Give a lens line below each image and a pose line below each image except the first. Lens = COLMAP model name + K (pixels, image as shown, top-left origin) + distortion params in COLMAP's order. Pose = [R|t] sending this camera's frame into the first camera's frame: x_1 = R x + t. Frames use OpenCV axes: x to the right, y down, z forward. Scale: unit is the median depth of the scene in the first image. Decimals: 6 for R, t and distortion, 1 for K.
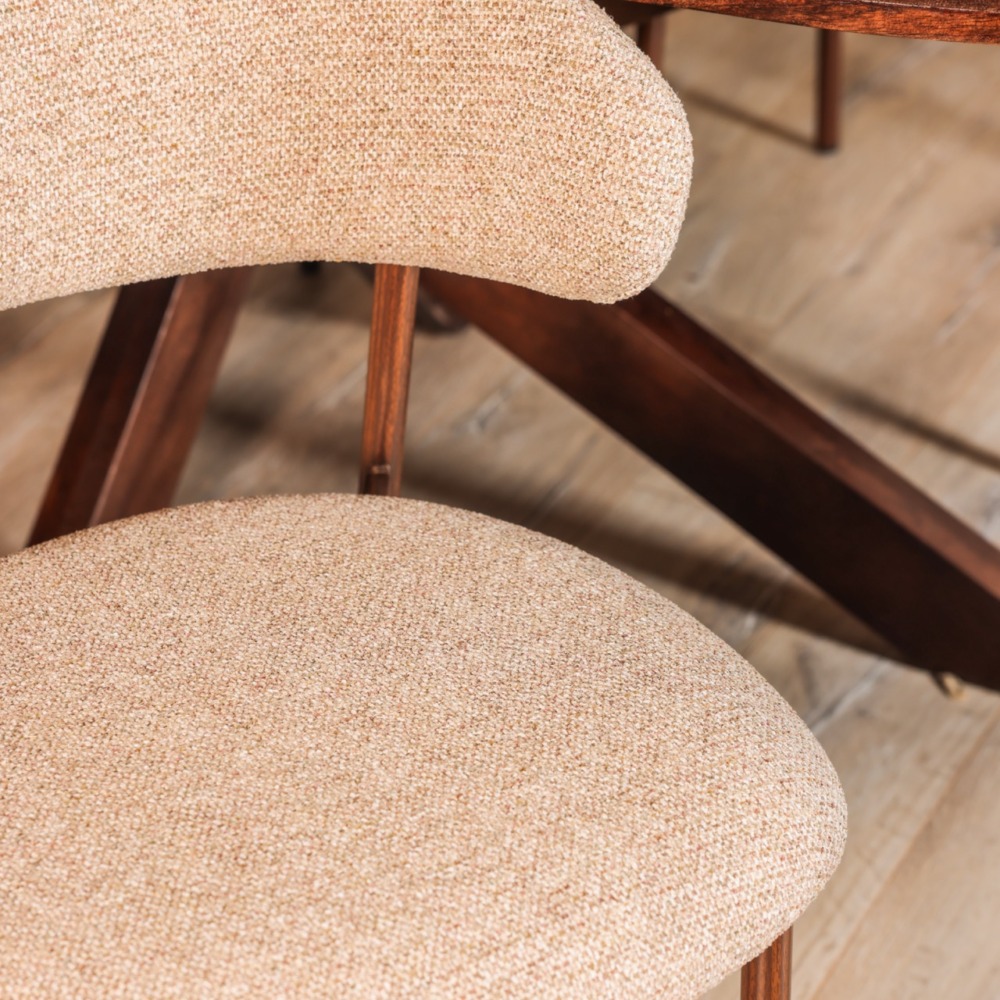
lens RADIAL K [[2701.4, 0, 478.3], [0, 2701.4, 501.8], [0, 0, 1]] dist [0.153061, -0.009904]
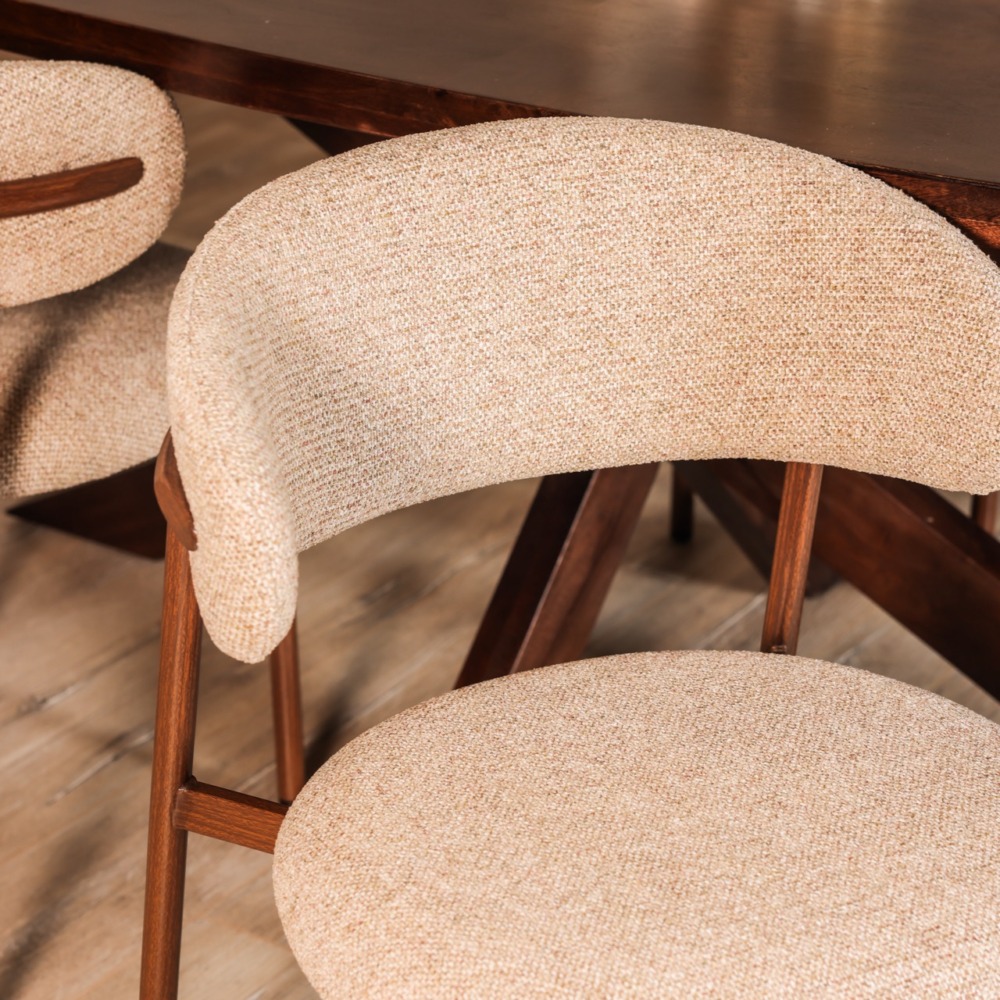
lens RADIAL K [[2701.4, 0, 478.3], [0, 2701.4, 501.8], [0, 0, 1]] dist [0.153061, -0.009904]
pose [[0.990619, 0.042321, -0.129930, -0.018907], [-0.057994, 0.991162, -0.119312, 0.092665], [0.123733, 0.125728, 0.984318, -0.243354]]
